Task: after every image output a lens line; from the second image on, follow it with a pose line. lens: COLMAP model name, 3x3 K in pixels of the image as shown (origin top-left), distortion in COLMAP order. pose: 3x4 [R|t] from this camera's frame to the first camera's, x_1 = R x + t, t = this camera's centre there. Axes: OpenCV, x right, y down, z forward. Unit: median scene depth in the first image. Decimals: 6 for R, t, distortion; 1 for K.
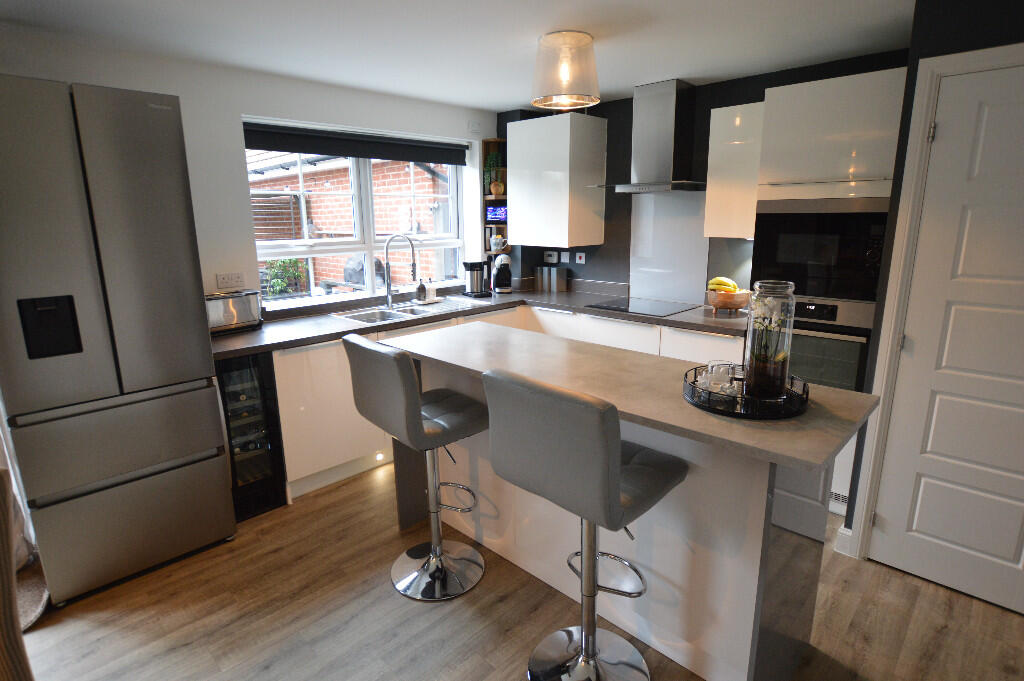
lens RADIAL K [[535.9, 0, 514.3], [0, 535.9, 336.2], [0, 0, 1]] dist [-0.019525, 0.003683]
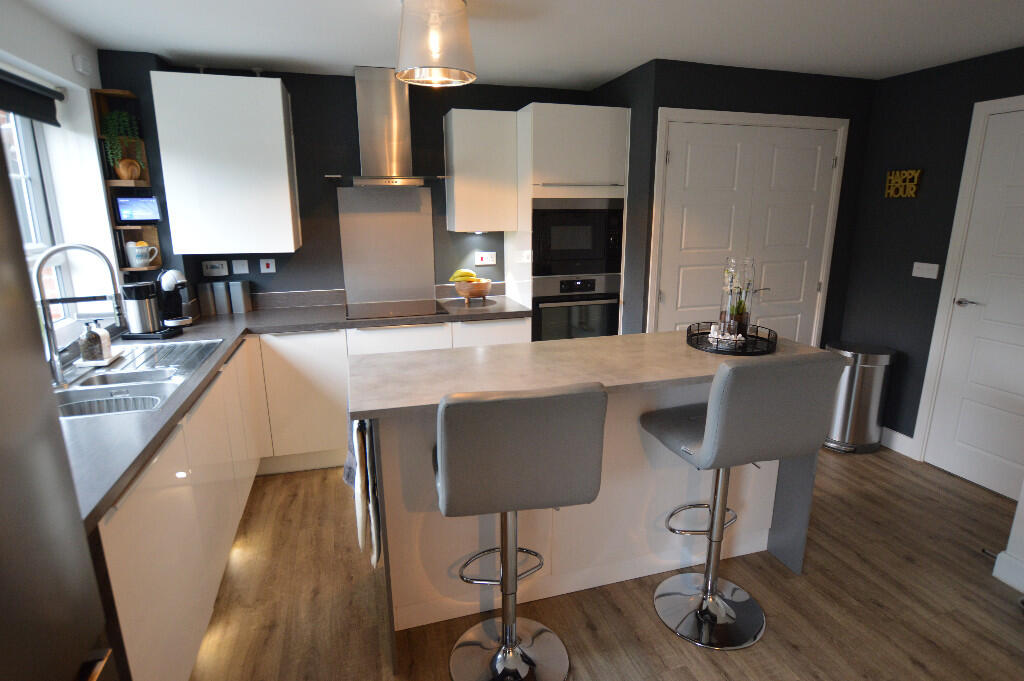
lens RADIAL K [[535.9, 0, 508.5], [0, 535.9, 338.6], [0, 0, 1]] dist [-0.019525, 0.003683]
pose [[0.484689, -0.193447, 0.853027, -0.405919], [0.191833, 0.975003, 0.112109, -0.062978], [-0.853391, 0.109301, 0.509683, 0.314178]]
